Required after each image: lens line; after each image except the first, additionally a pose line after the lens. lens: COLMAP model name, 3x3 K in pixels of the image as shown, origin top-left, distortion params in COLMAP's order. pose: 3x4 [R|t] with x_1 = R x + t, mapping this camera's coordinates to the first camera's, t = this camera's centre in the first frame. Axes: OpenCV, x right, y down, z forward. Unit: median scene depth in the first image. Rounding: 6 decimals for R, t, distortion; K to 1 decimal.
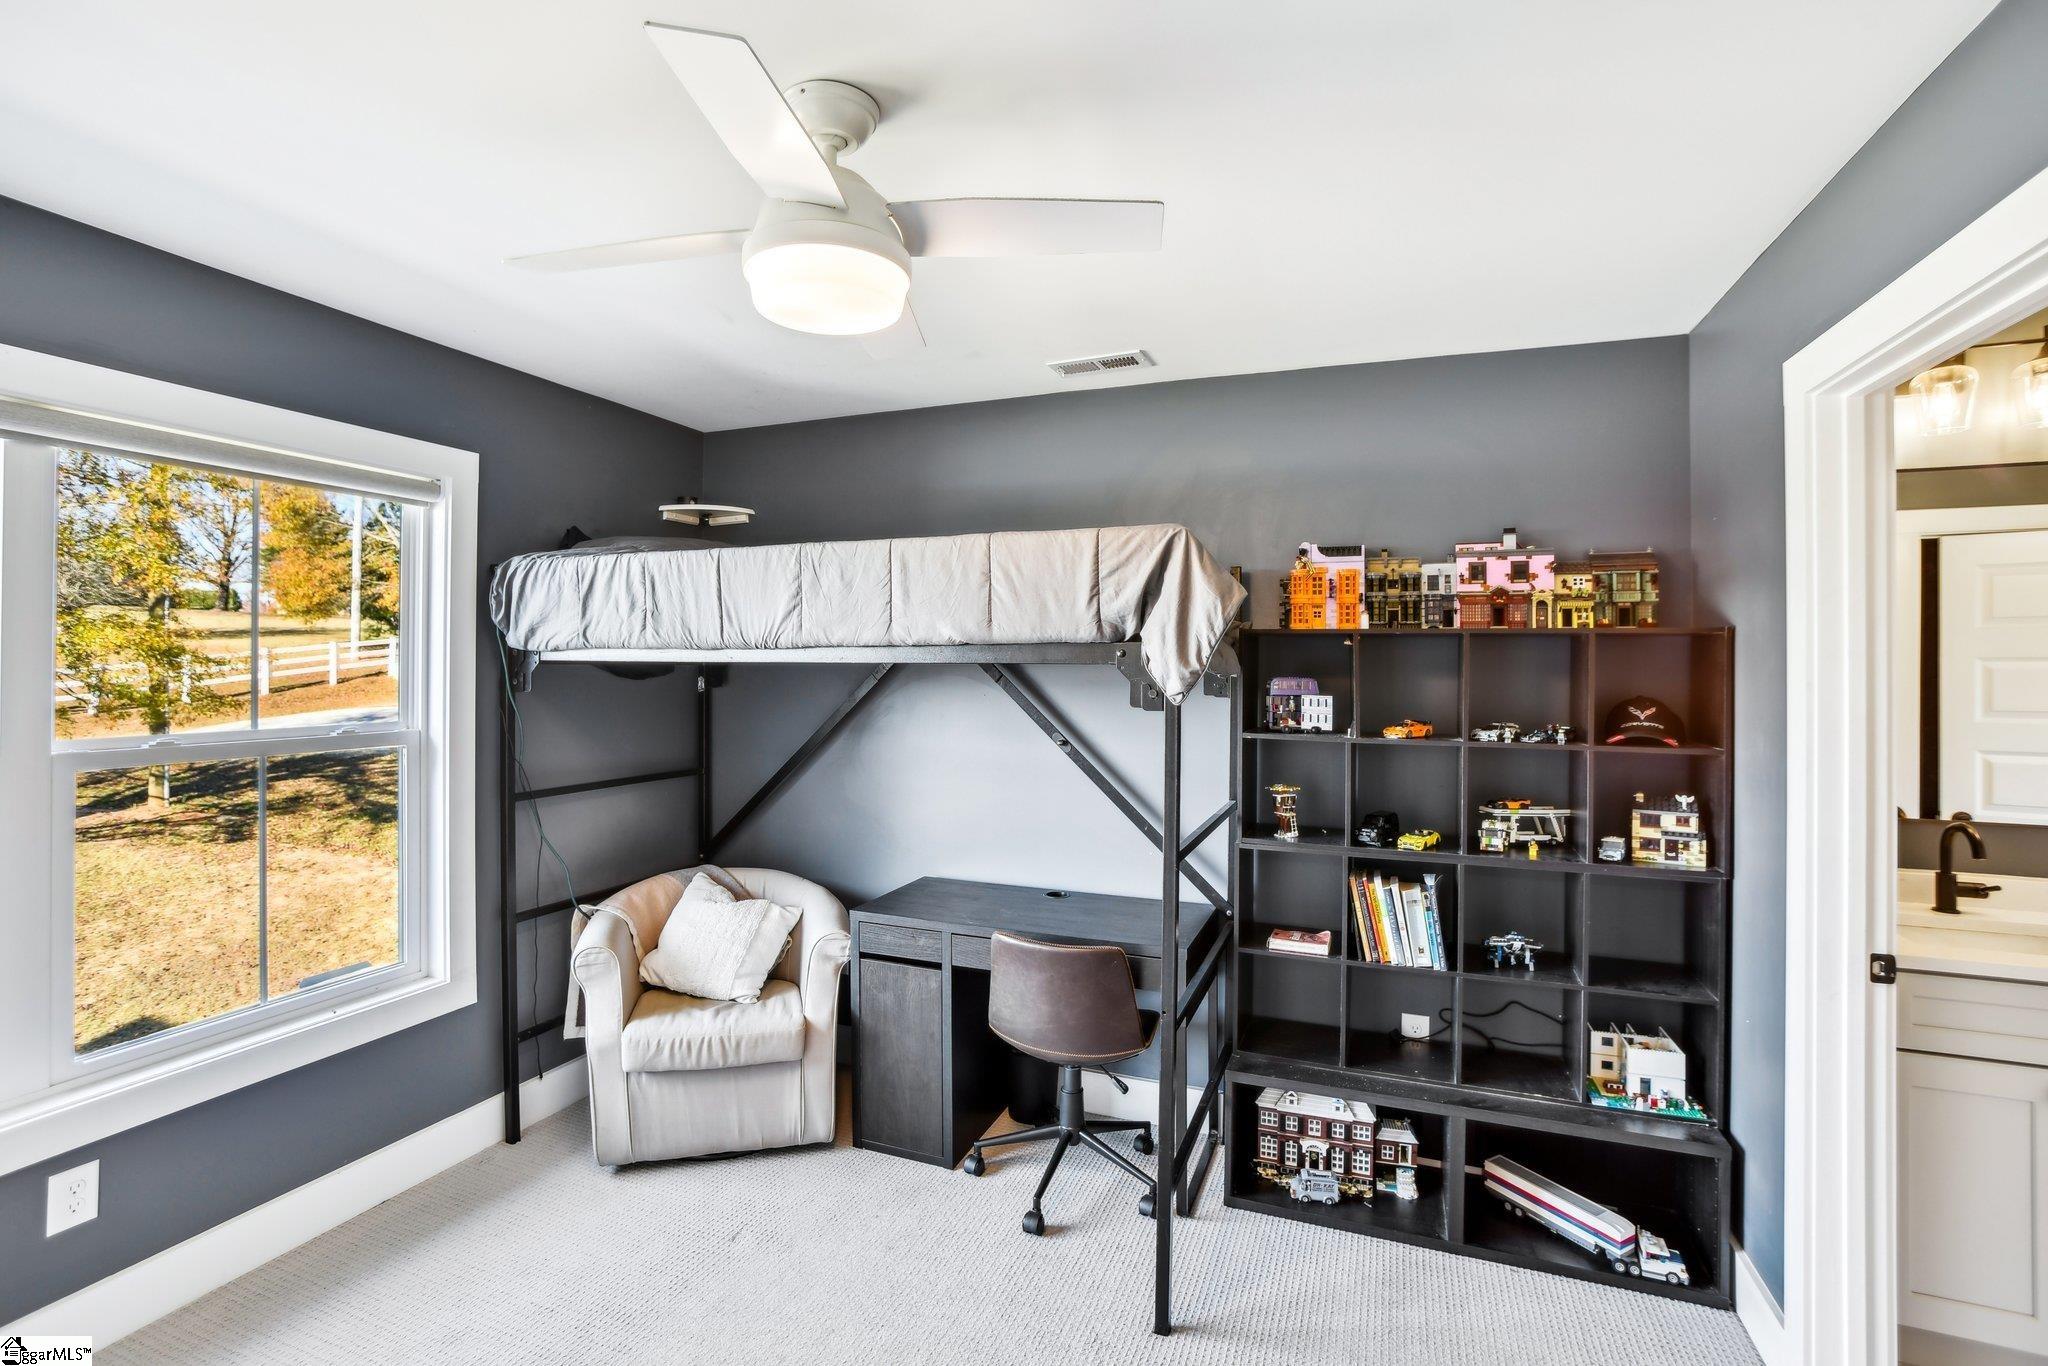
lens RADIAL K [[933.7, 0, 1026.7], [0, 933.7, 671.4], [0, 0, 1]] dist [-0.008216, 0.001672]
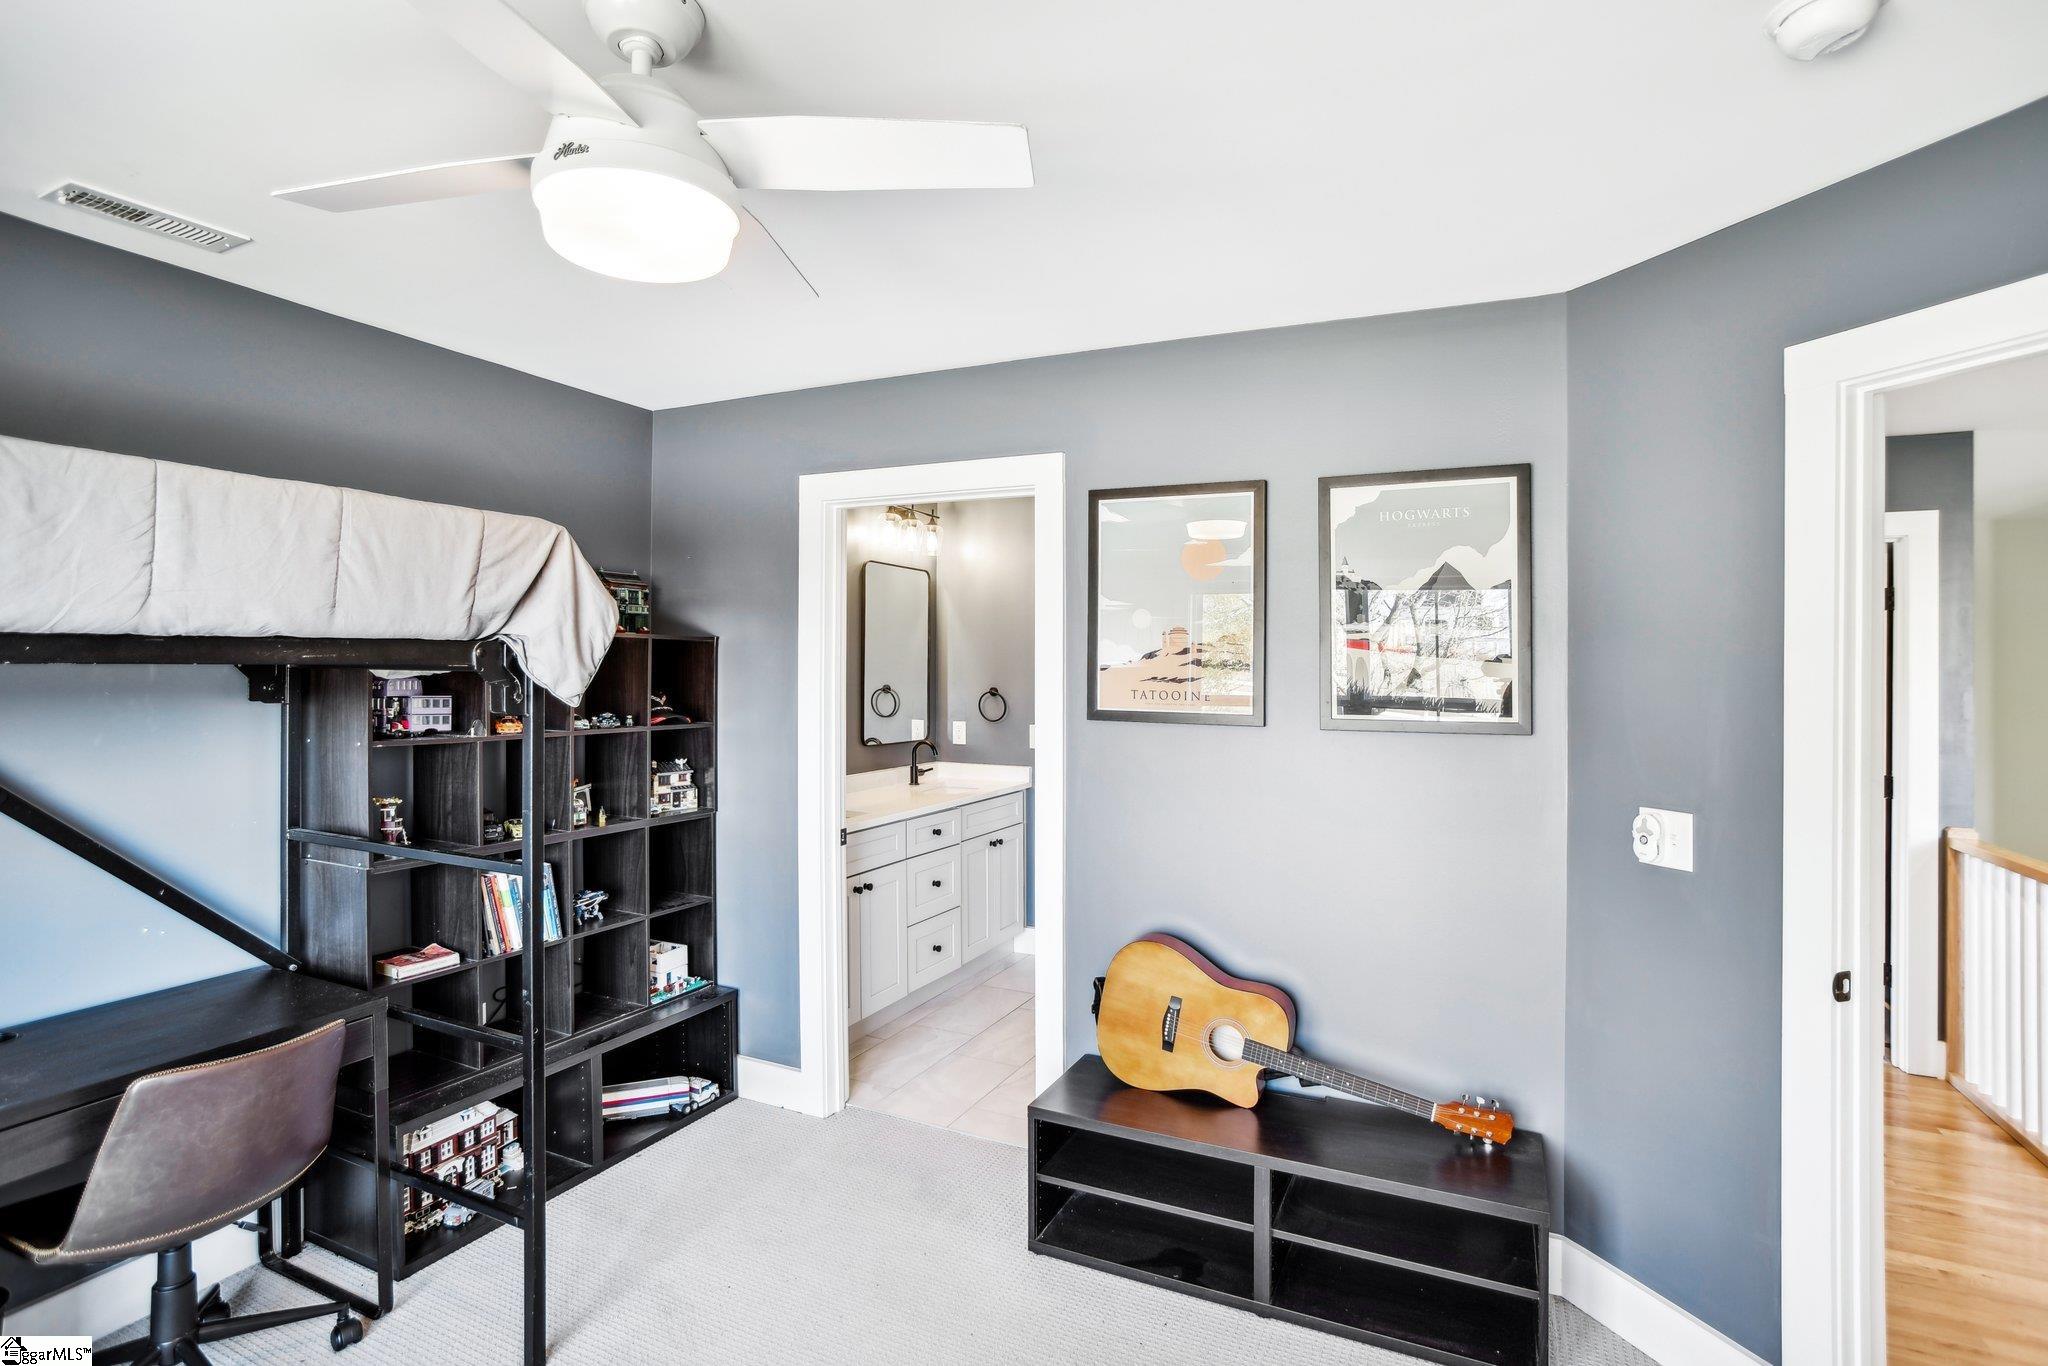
lens RADIAL K [[1006.5, 0, 1029.0], [0, 1006.5, 686.6], [0, 0, 1]] dist [0.015060, 0.000570]
pose [[0.107314, -0.023896, 0.993938, -0.655881], [-0.004635, 0.999688, 0.024535, -0.010565], [-0.994214, -0.007239, 0.107170, 0.307530]]
